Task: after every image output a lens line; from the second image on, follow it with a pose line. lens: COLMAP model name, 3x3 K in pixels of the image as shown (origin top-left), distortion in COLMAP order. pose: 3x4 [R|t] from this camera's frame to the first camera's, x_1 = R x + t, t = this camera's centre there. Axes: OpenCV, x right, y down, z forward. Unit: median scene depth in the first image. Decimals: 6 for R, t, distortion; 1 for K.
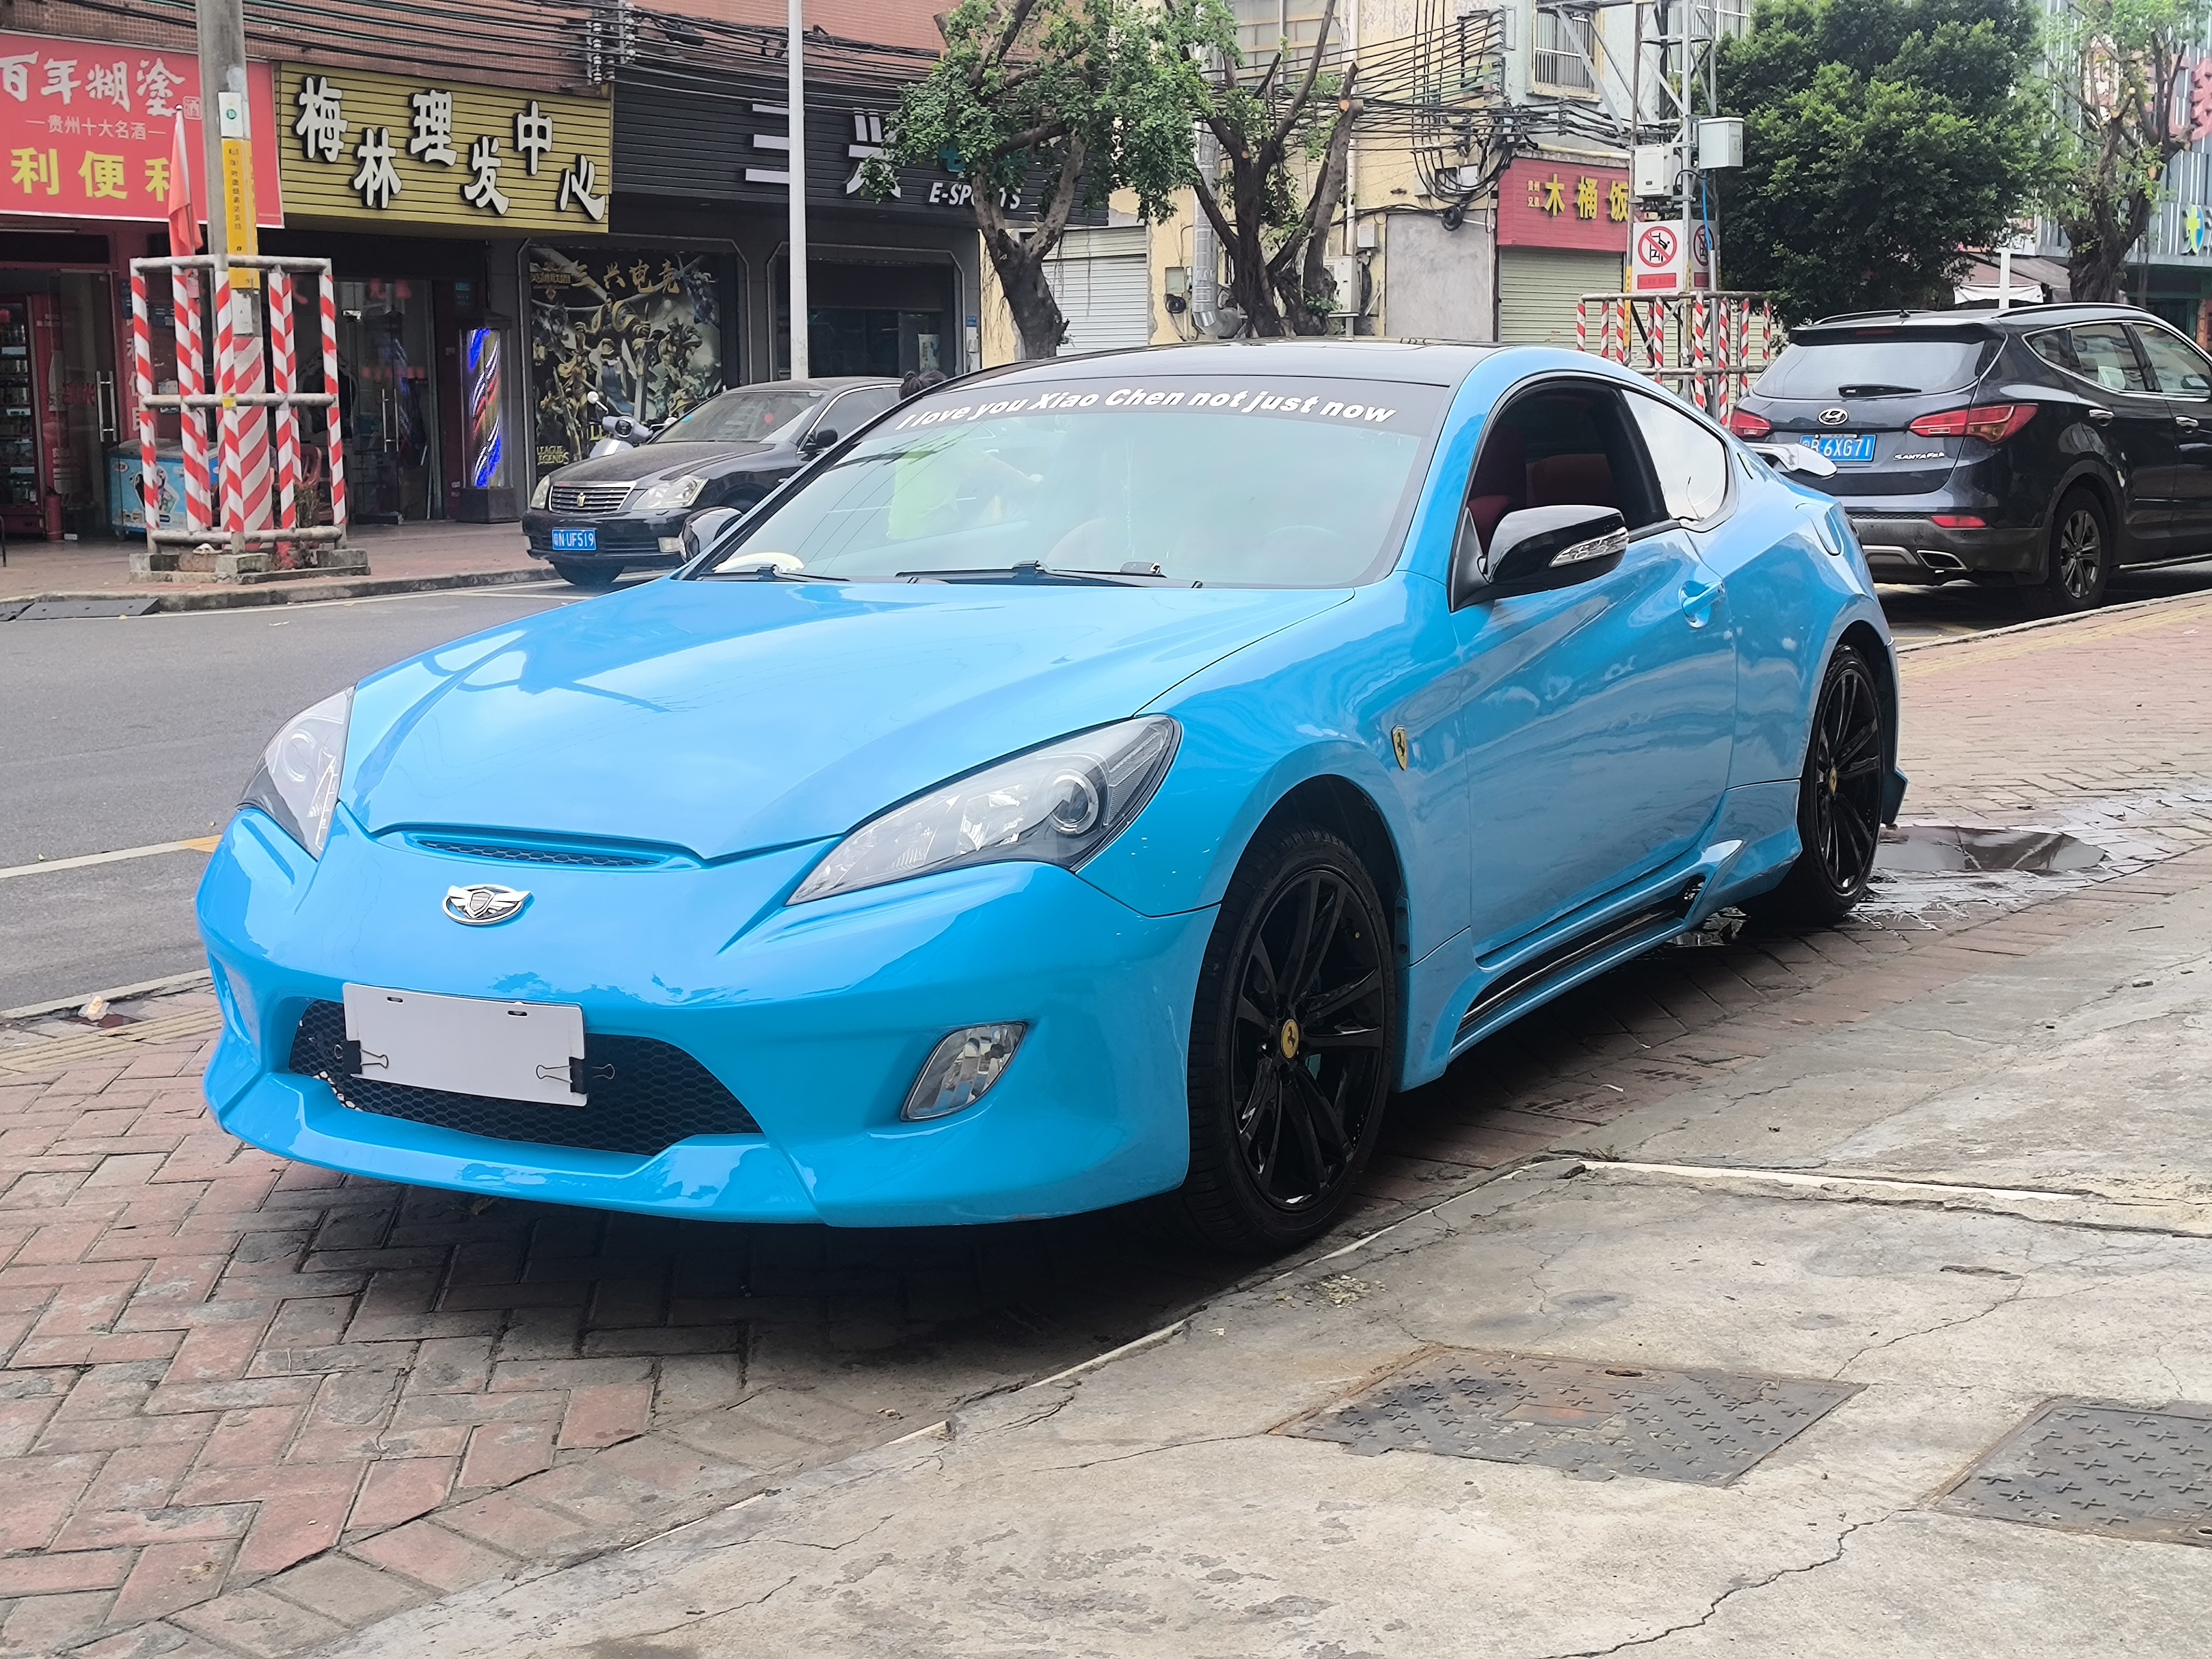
lens RADIAL K [[2973.5, 0, 1013.1], [0, 2973.5, 827.5], [0, 0, 1]] dist [-0.008815, 0.258226]
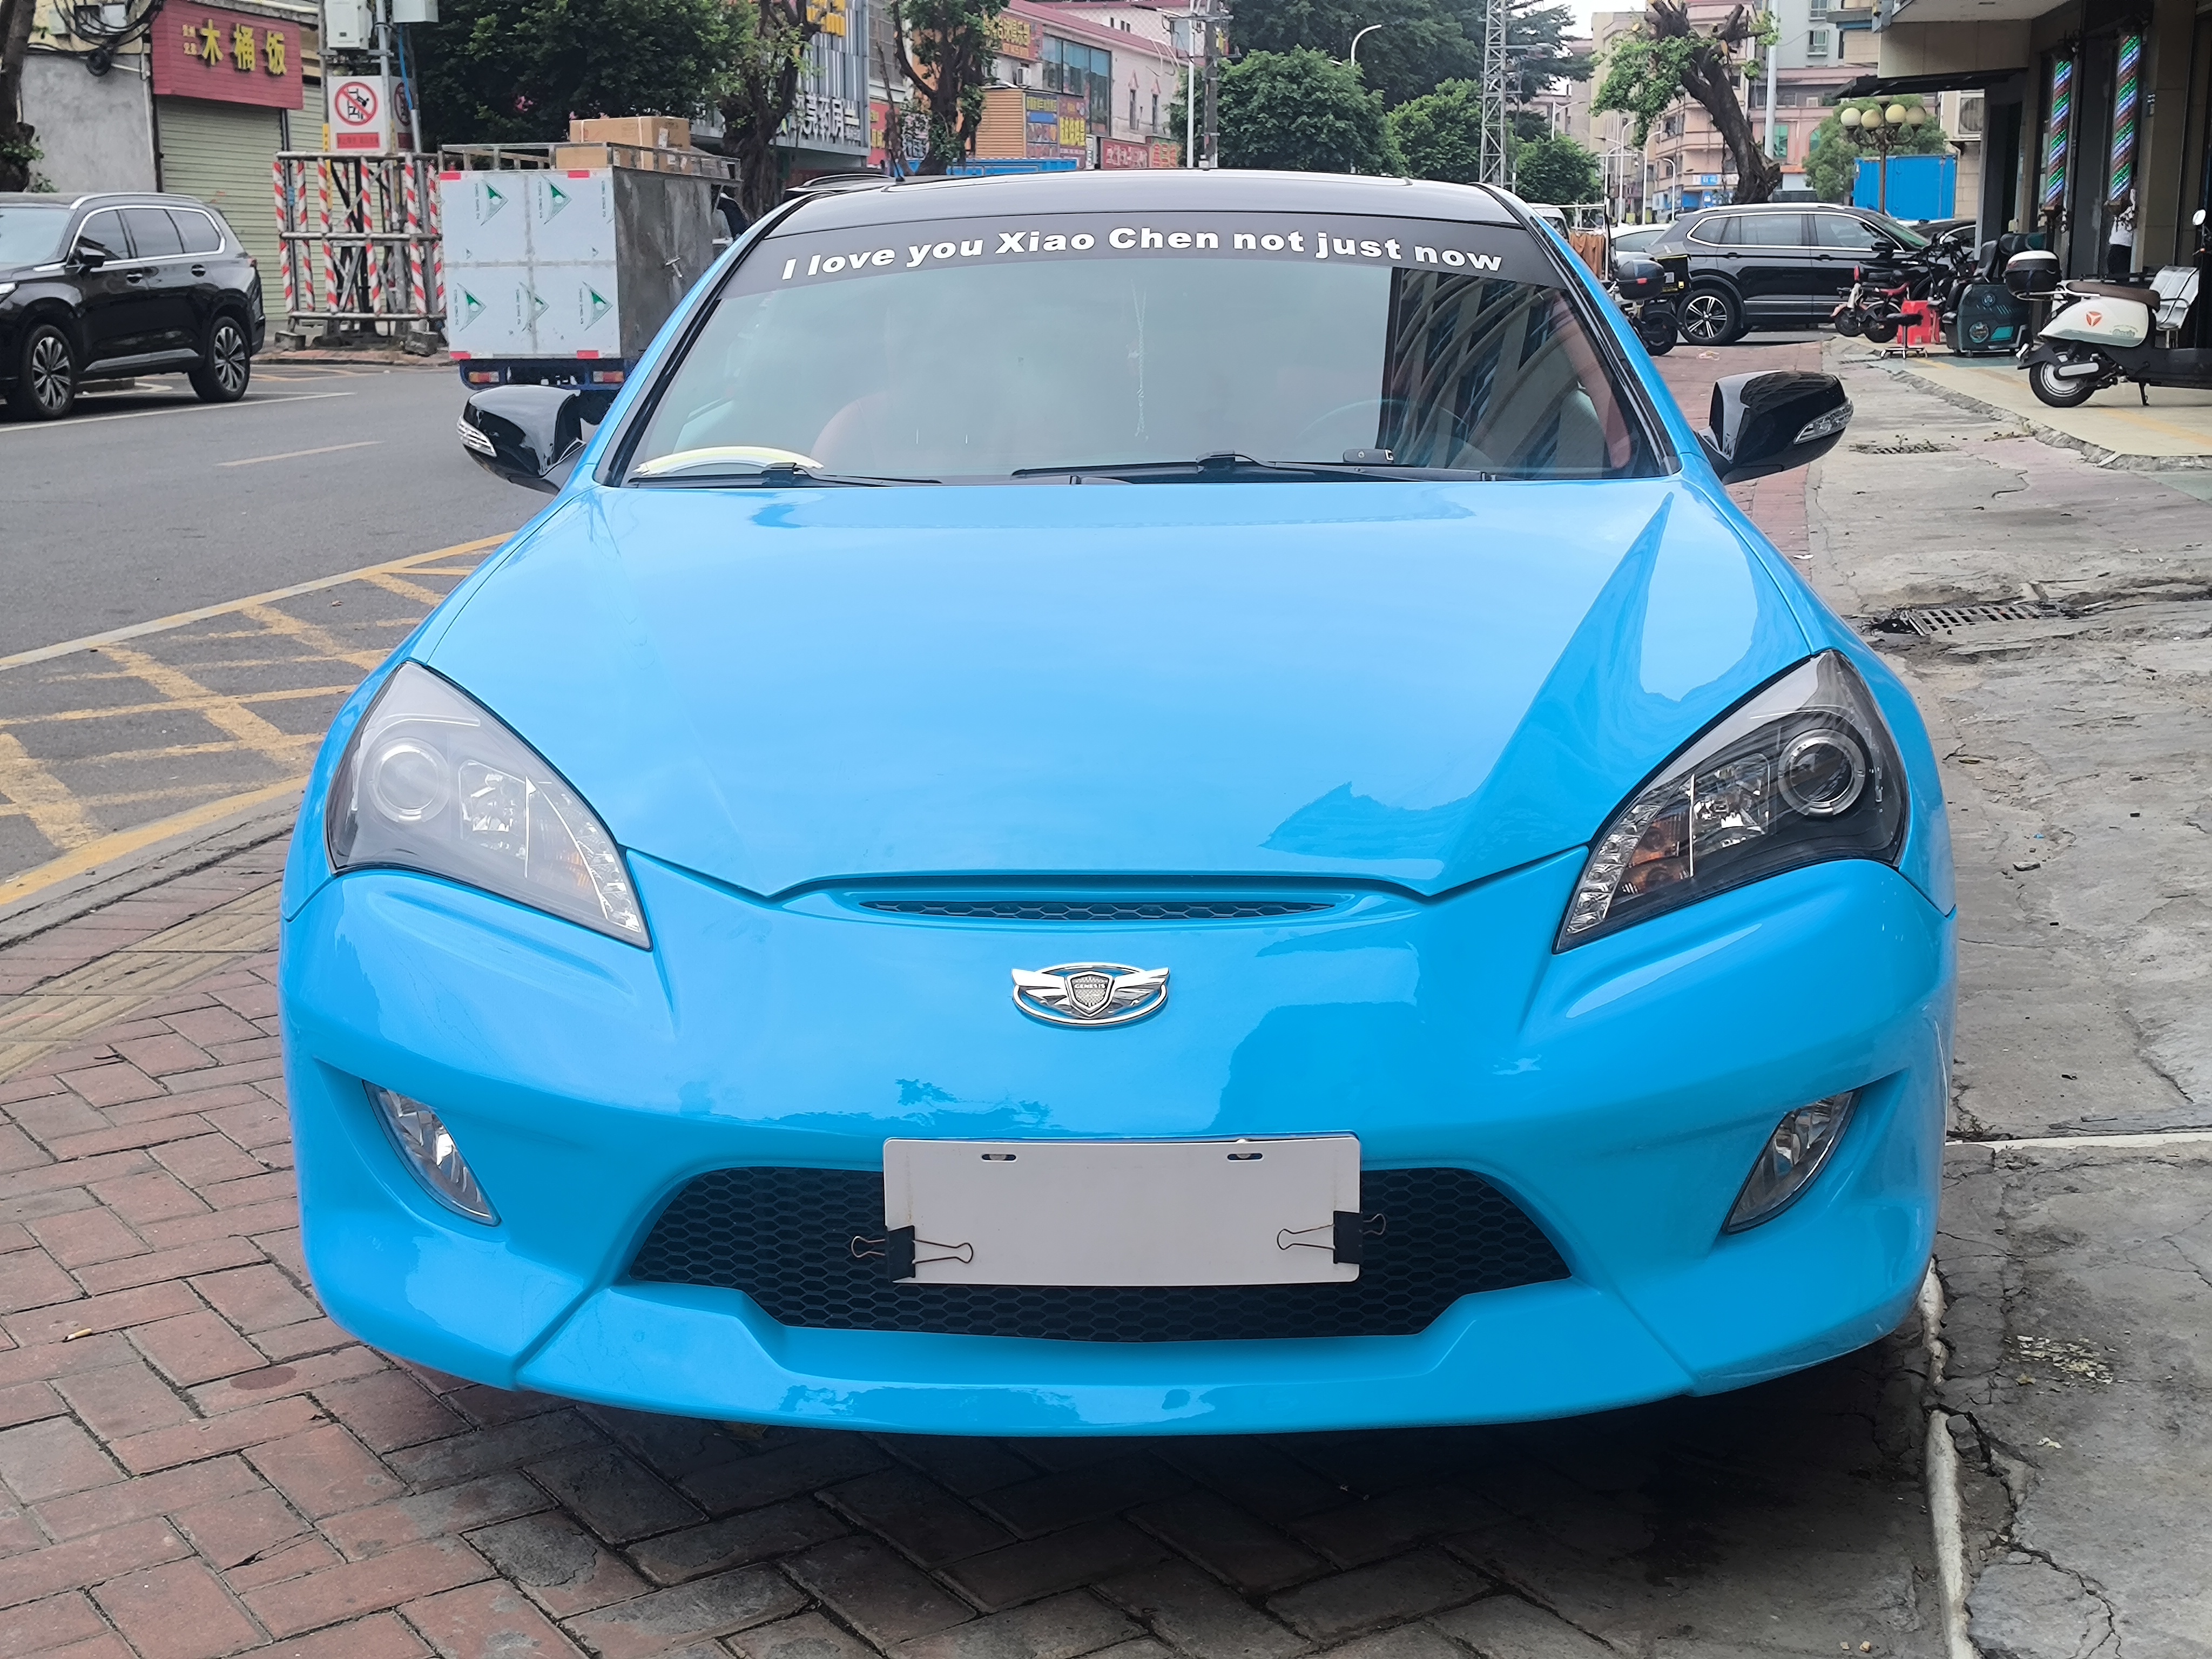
lens RADIAL K [[2973.5, 0, 1013.1], [0, 2973.5, 827.5], [0, 0, 1]] dist [-0.008815, 0.258226]
pose [[0.871297, -0.082545, 0.483764, -0.078916], [0.062318, 0.996383, 0.057775, -0.007737], [-0.486783, -0.020192, 0.873290, 0.067877]]
